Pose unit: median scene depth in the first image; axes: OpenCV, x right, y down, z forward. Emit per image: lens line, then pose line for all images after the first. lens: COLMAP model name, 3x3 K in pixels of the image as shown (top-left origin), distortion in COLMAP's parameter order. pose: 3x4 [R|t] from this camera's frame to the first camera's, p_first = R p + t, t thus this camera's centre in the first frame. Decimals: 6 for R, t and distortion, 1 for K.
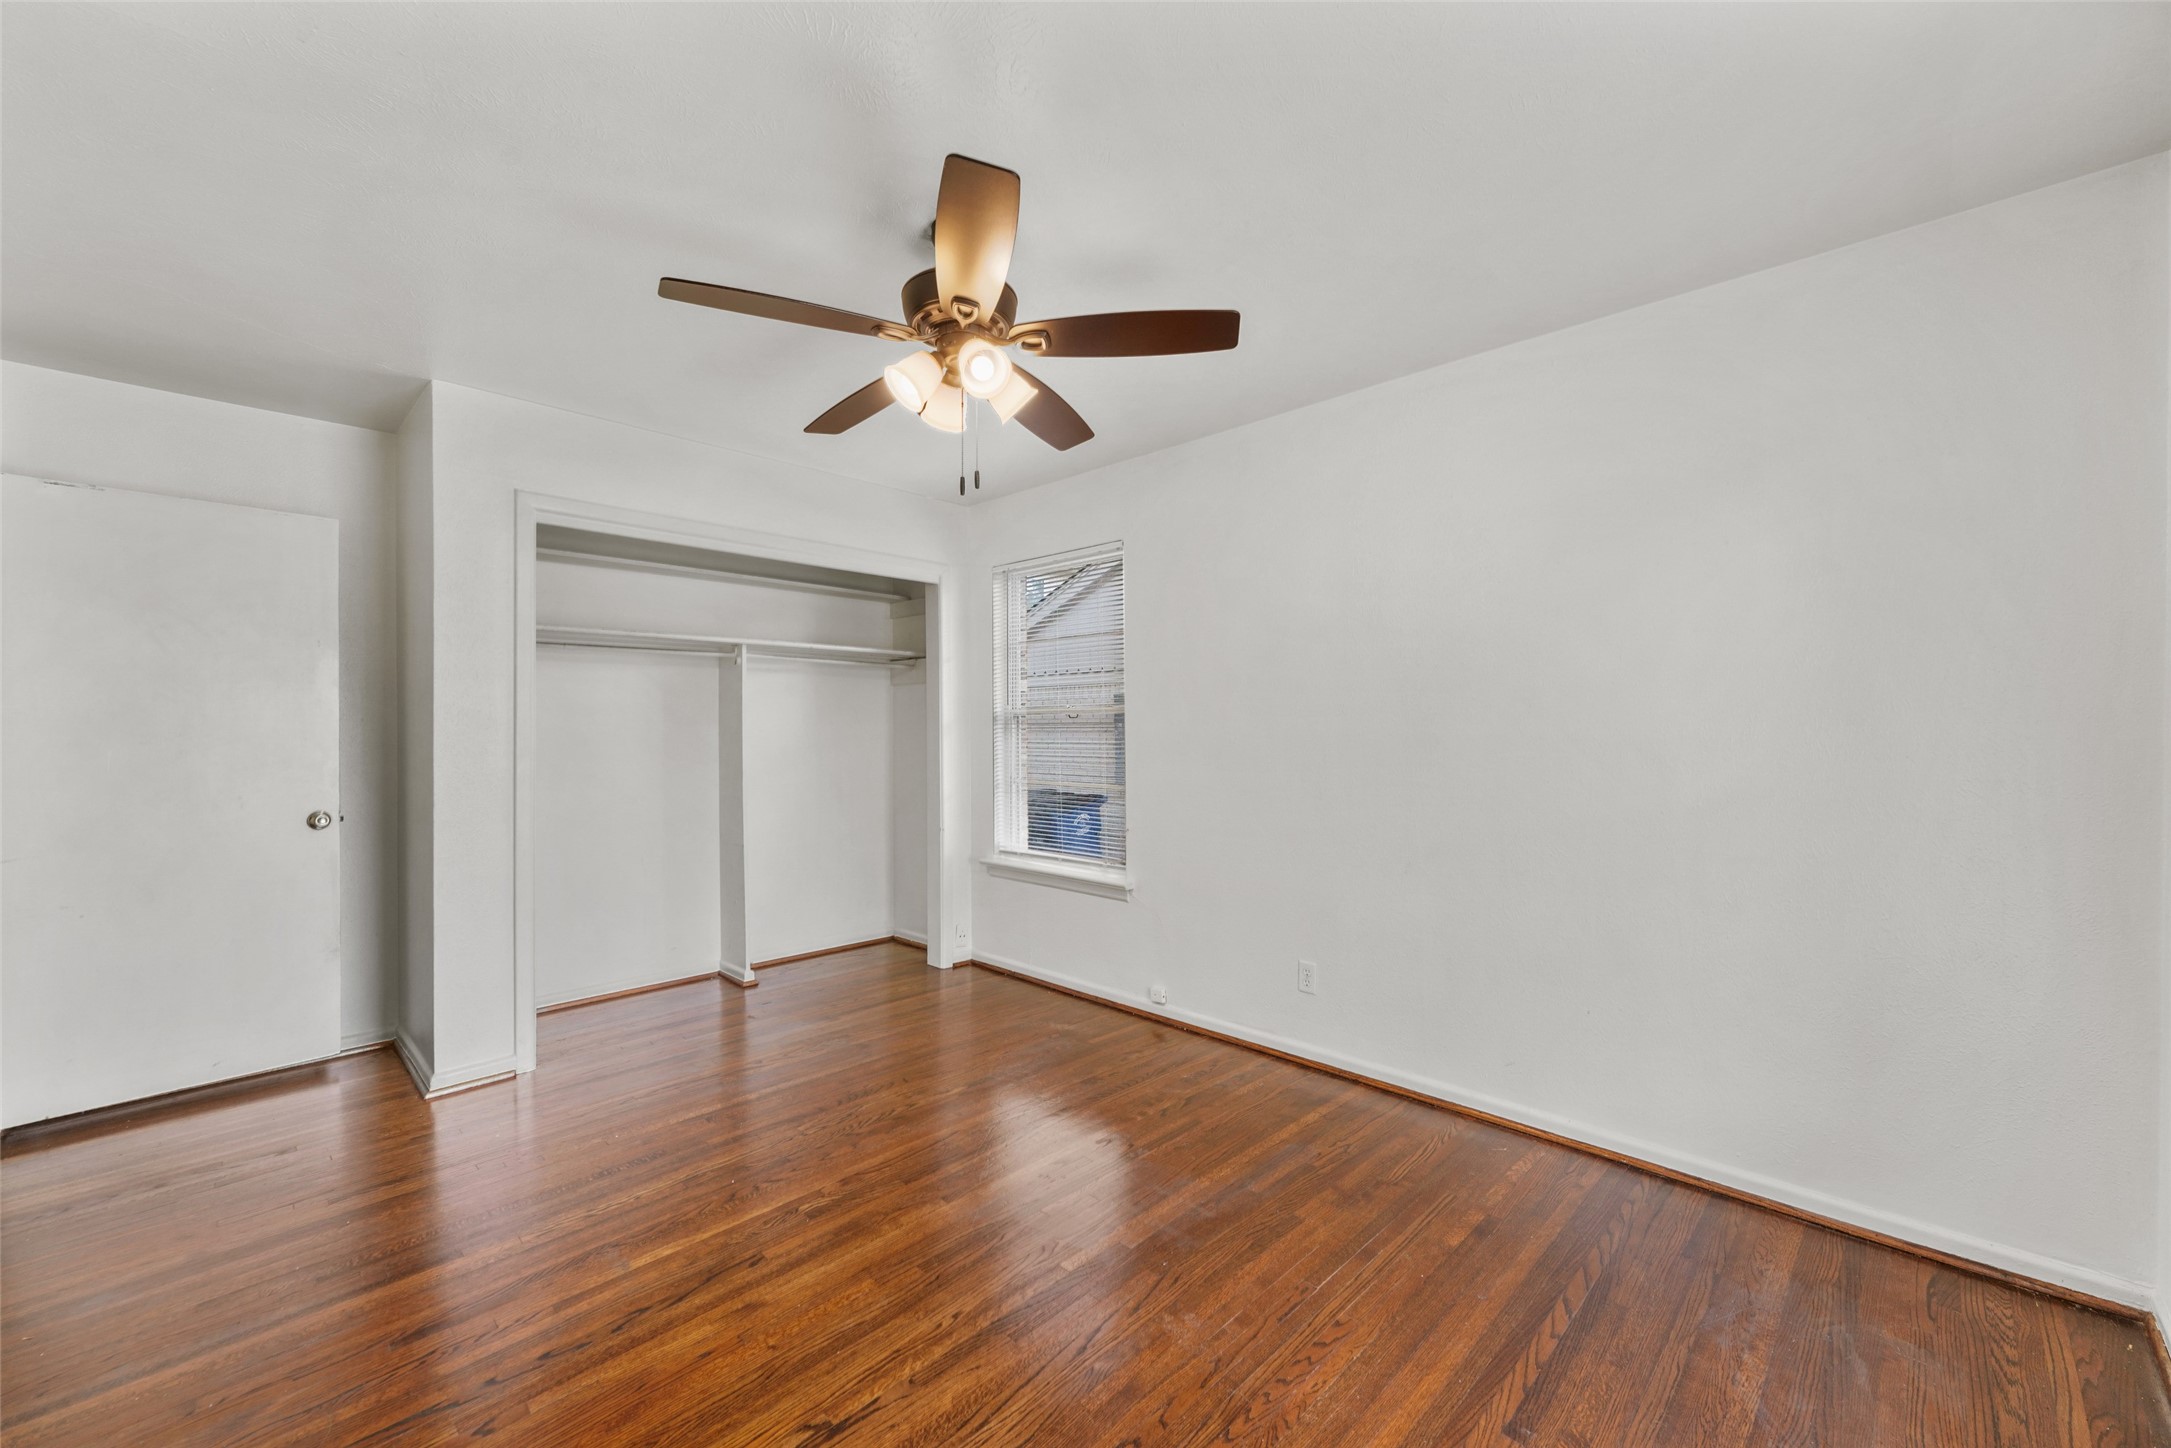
lens RADIAL K [[866.0, 0, 1087.7], [0, 866.0, 719.4], [0, 0, 1]] dist [0.000575, -0.000039]
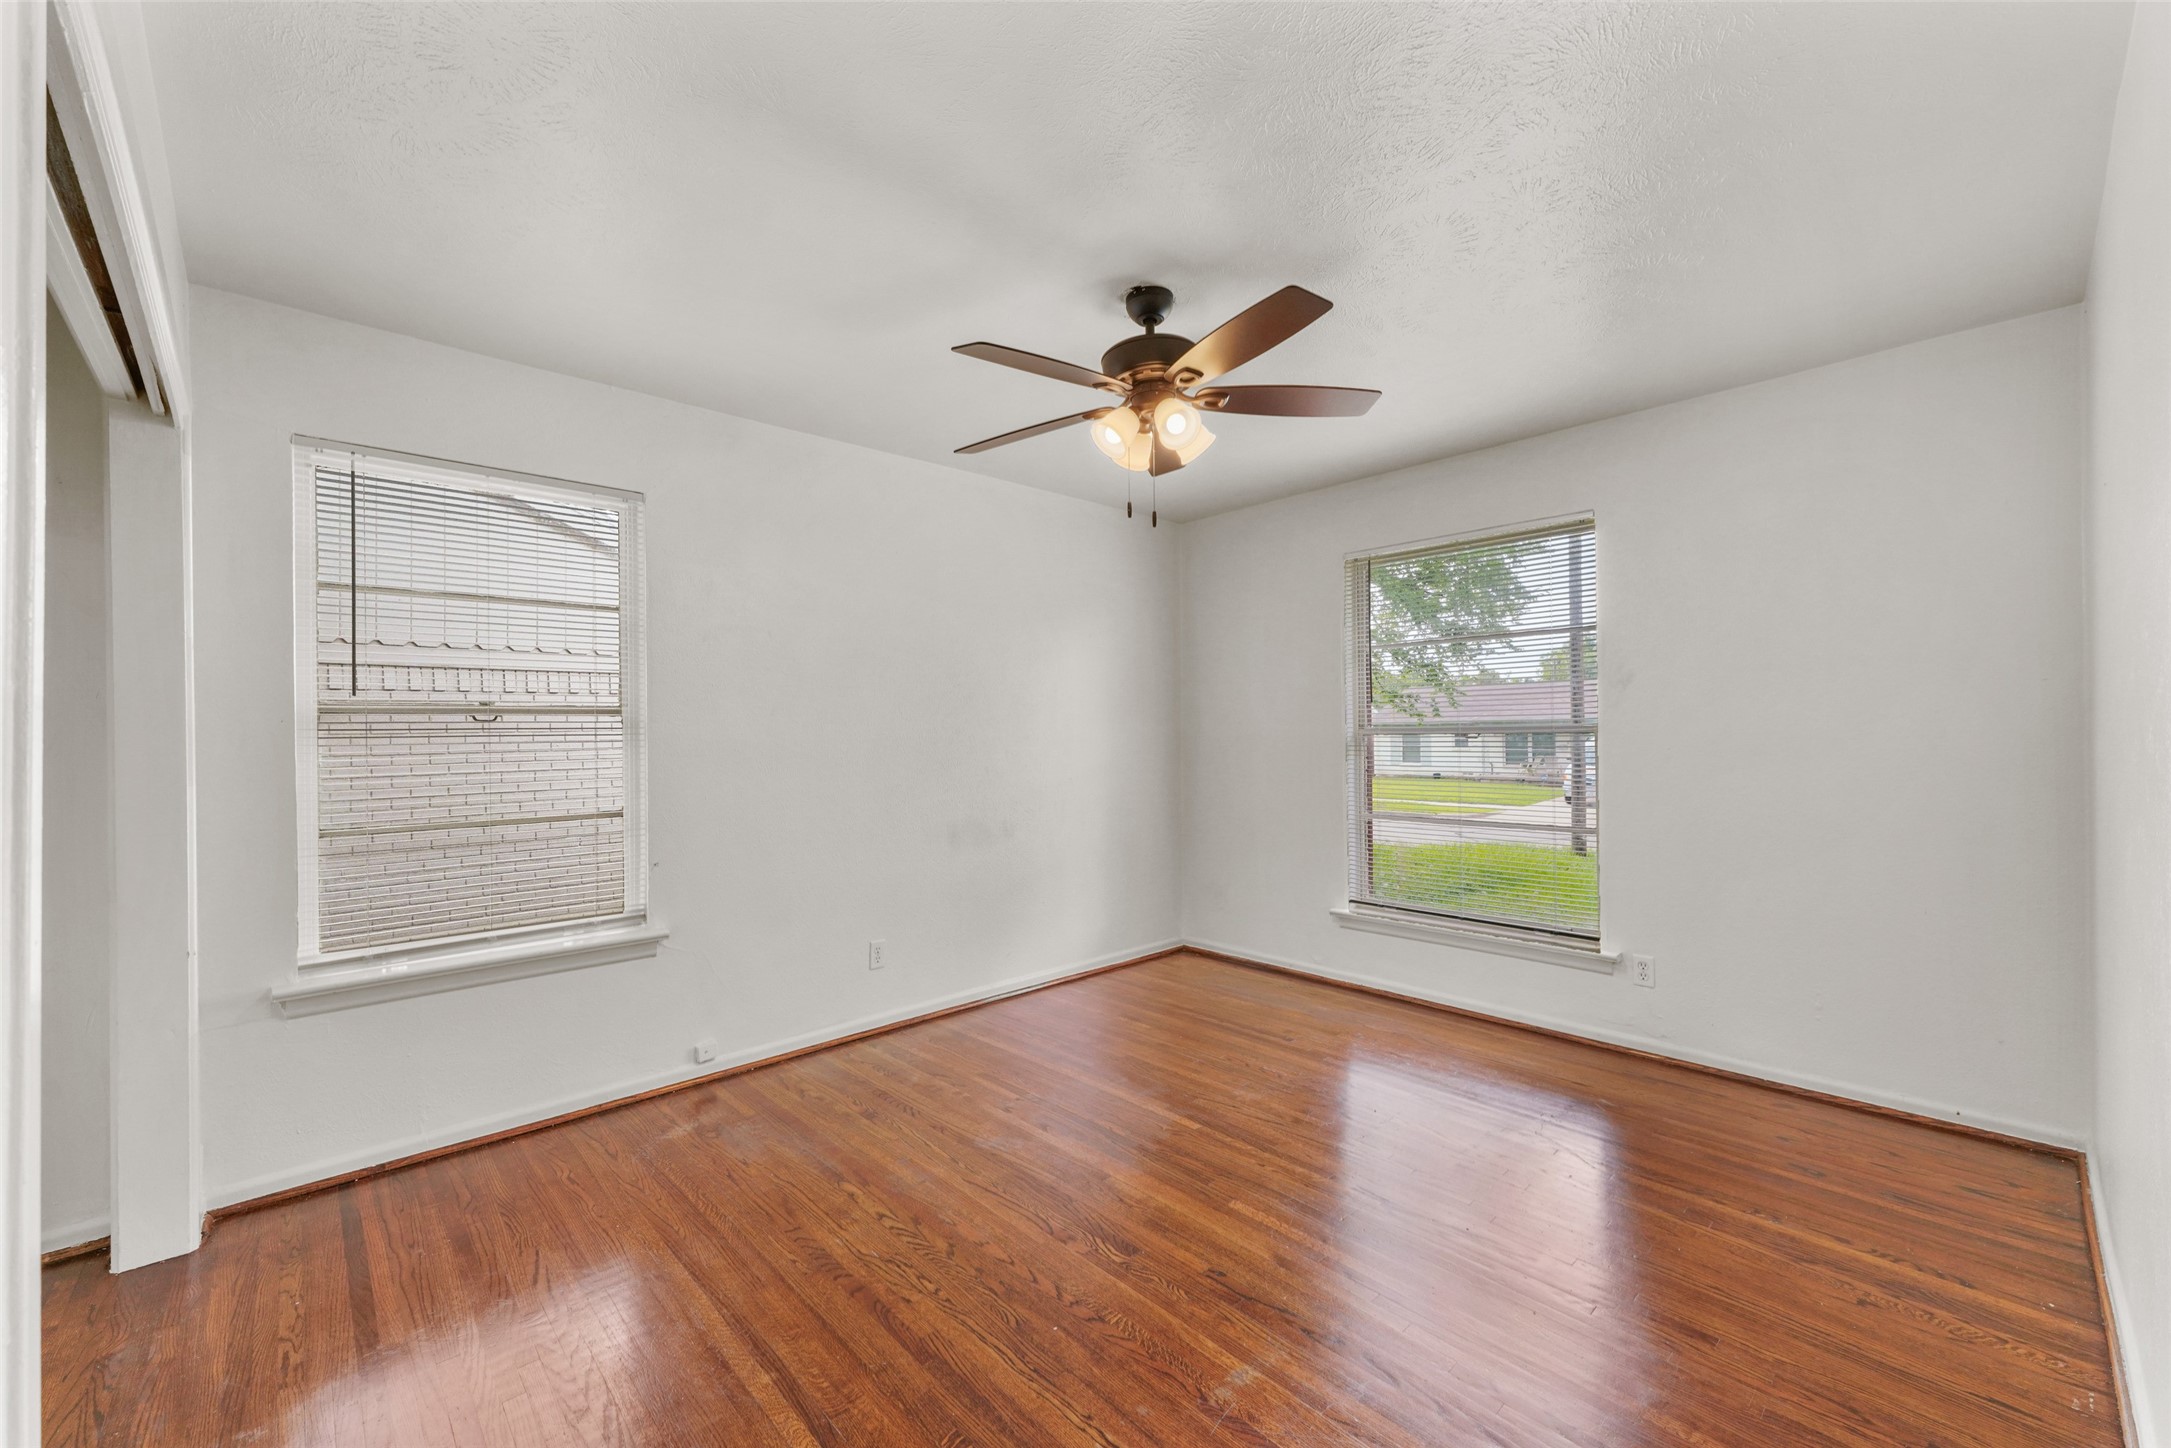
lens RADIAL K [[866.0, 0, 1091.6], [0, 866.0, 724.7], [0, 0, 1]] dist [0.000575, -0.000039]
pose [[0.041130, 0.008063, 0.999121, -0.858486], [0.011438, 0.999898, -0.008540, 0.020402], [-0.999088, 0.011779, 0.041034, 0.698302]]
